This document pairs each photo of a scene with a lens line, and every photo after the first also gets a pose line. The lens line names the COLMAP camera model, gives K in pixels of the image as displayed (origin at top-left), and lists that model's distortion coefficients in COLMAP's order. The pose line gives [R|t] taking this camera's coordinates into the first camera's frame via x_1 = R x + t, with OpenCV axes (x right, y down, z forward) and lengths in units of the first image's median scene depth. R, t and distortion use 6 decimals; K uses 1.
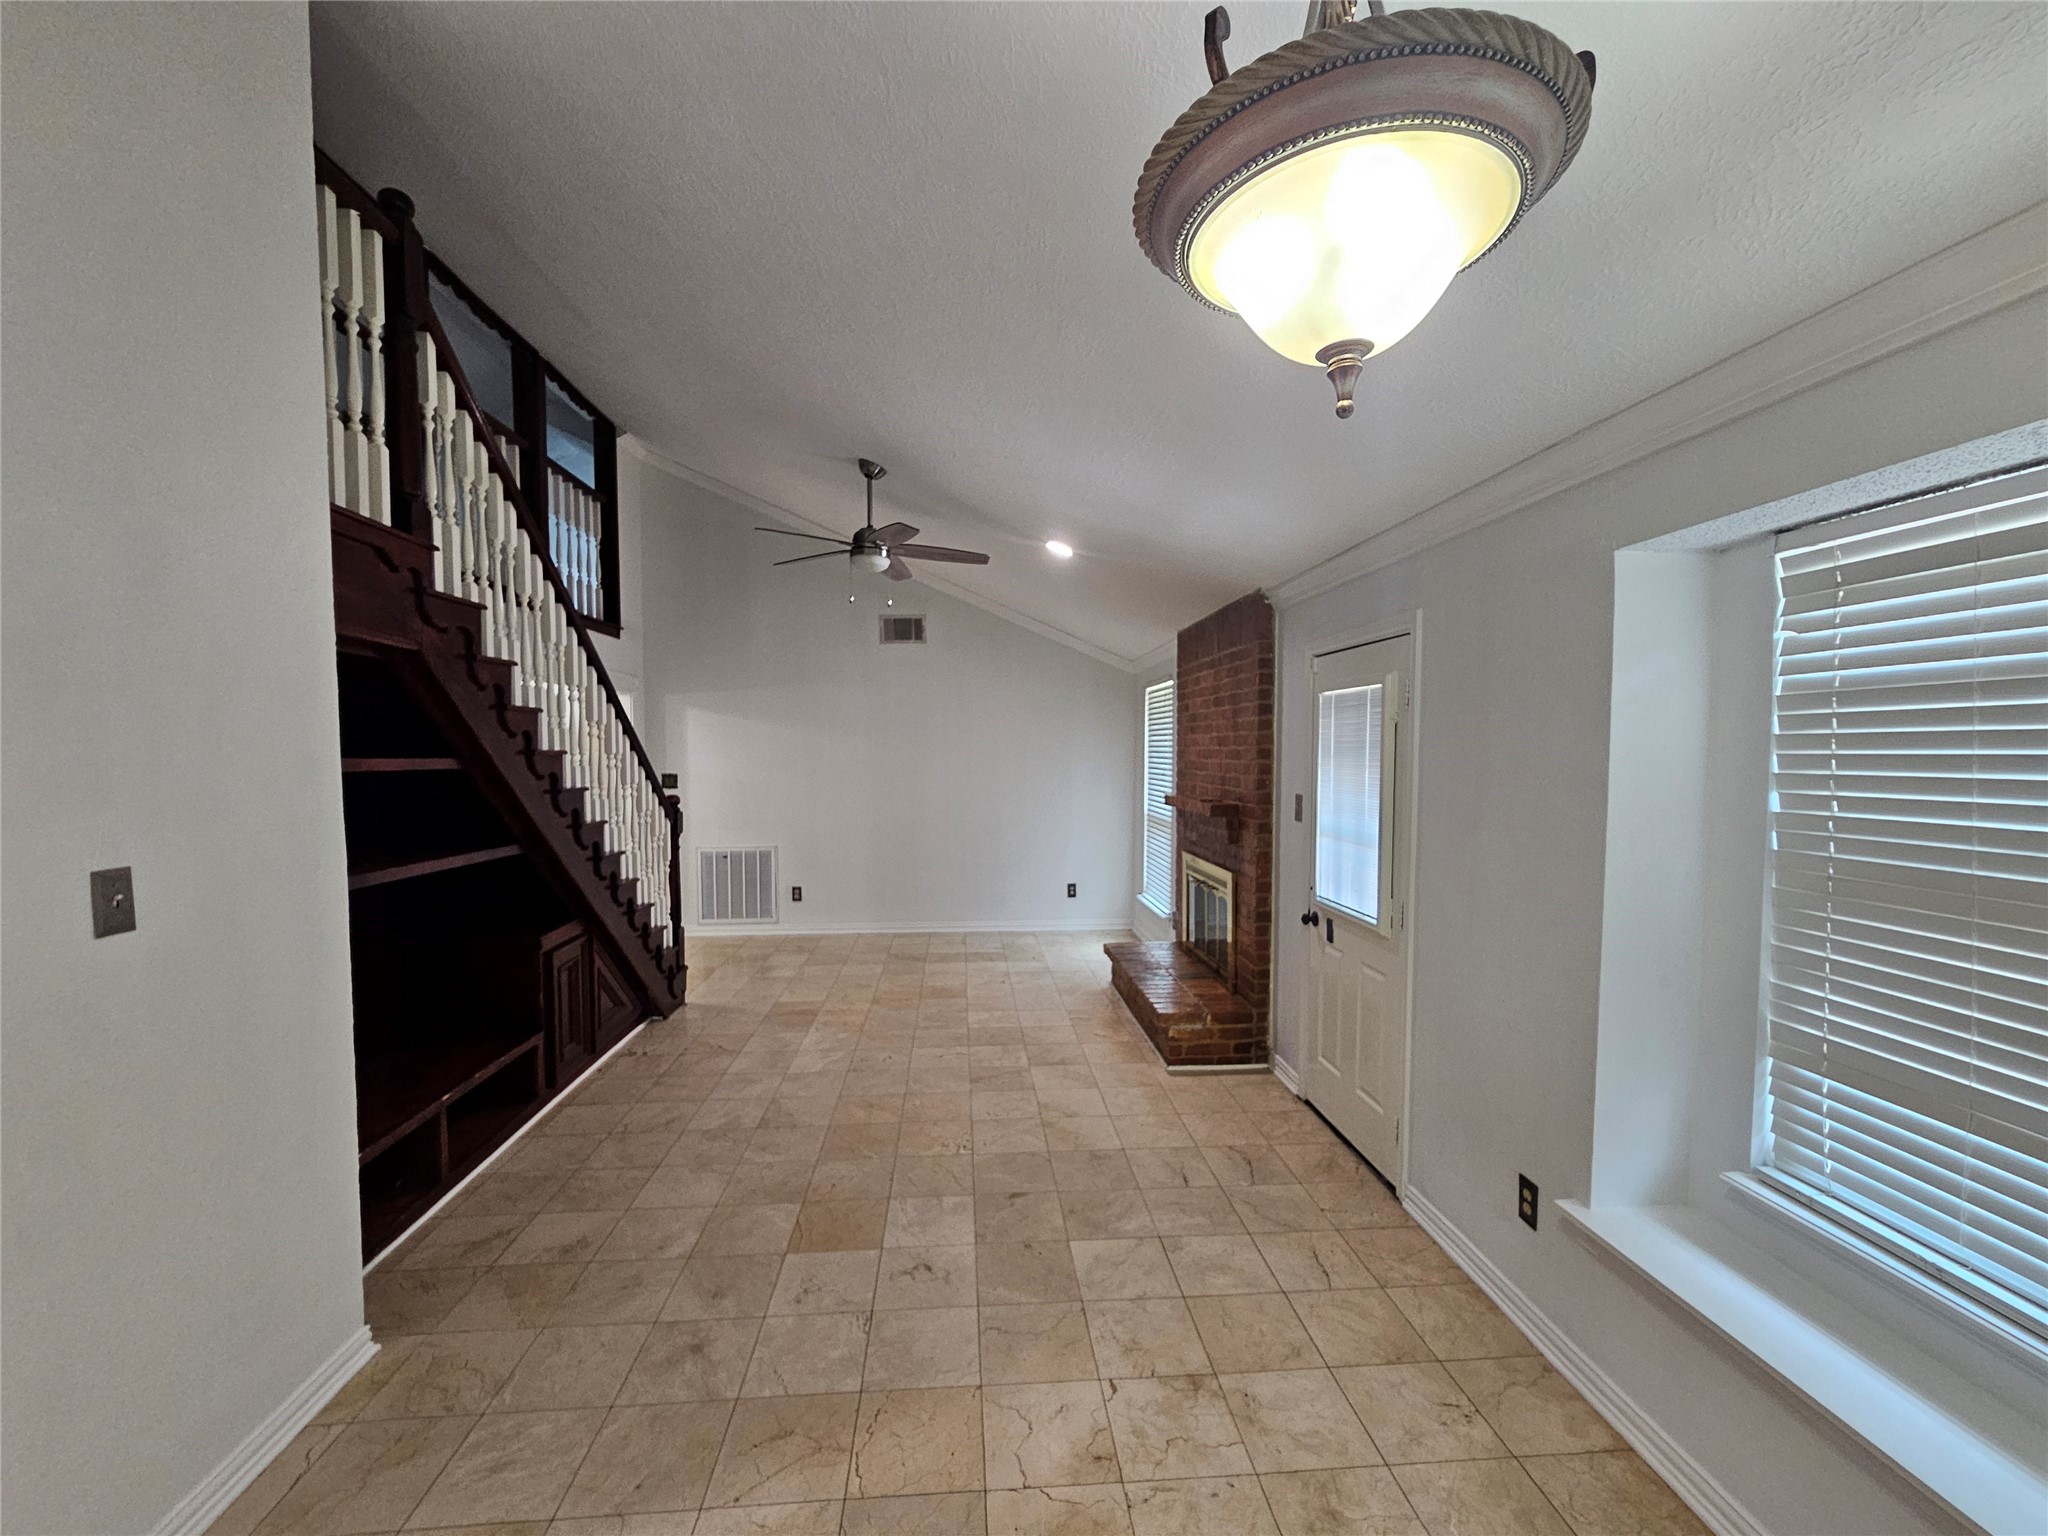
lens RADIAL K [[840.3, 0, 1035.8], [0, 840.3, 785.4], [0, 0, 1]] dist [0.000546, 0.001417]
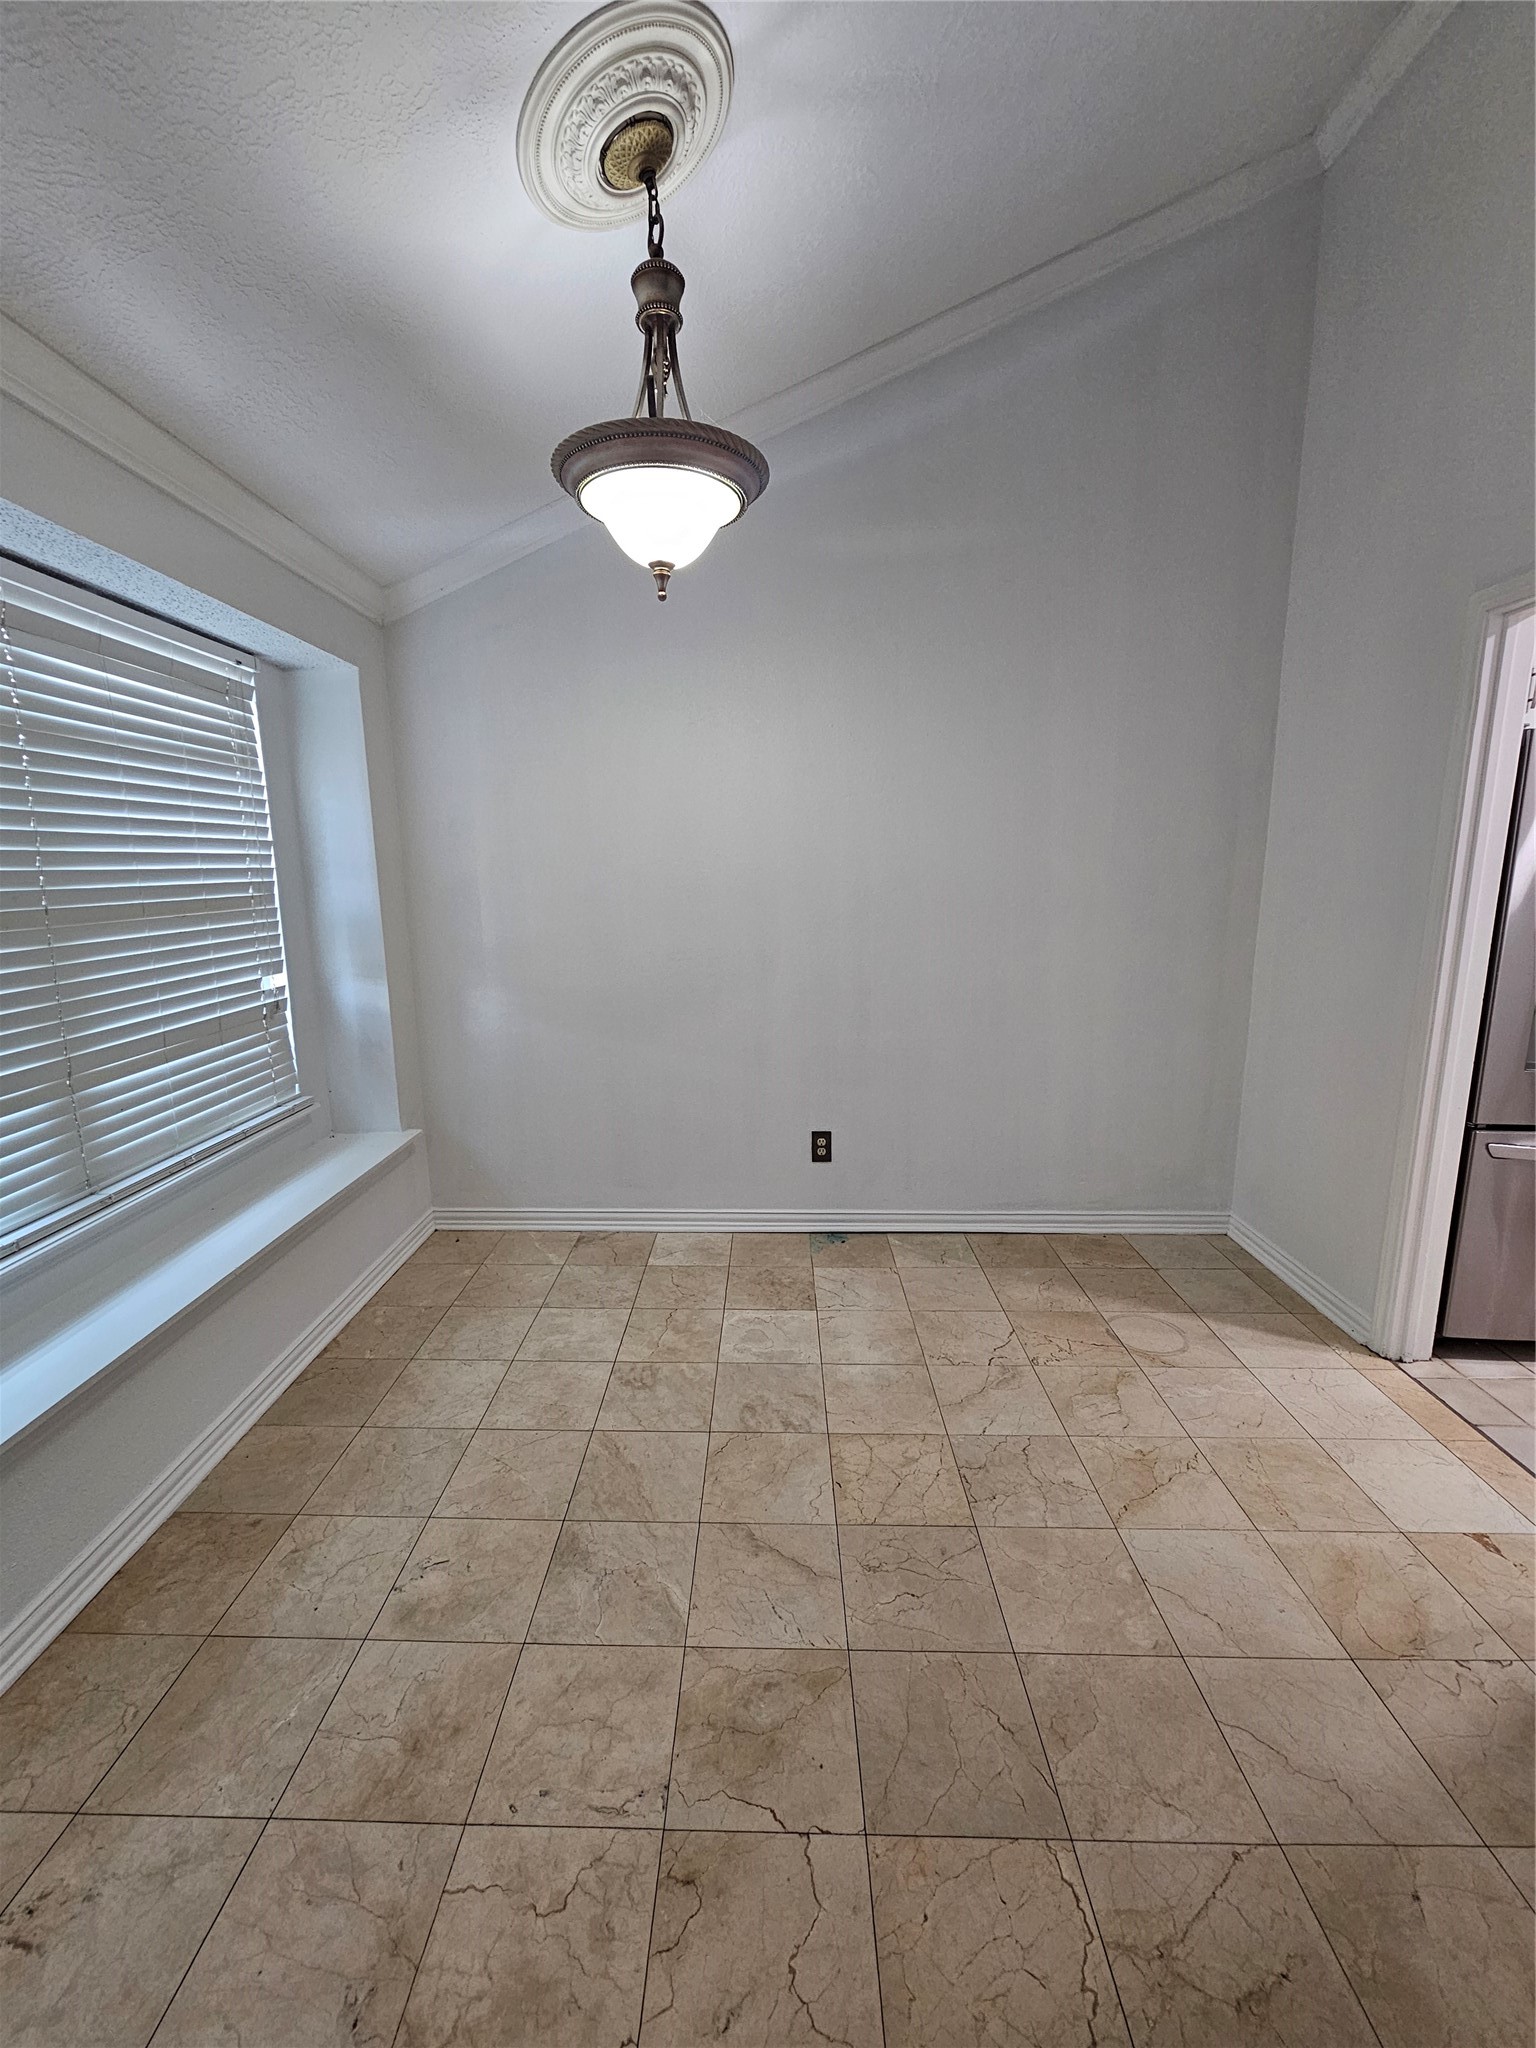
lens RADIAL K [[840.3, 0, 750.5], [0, 840.3, 1028.0], [0, 0, 1]] dist [0.000546, 0.001417]
pose [[-0.992301, -0.014418, 0.123004, -0.024326], [0.014765, 0.972343, 0.233089, 0.023288], [-0.122963, 0.233111, -0.964645, 0.879606]]
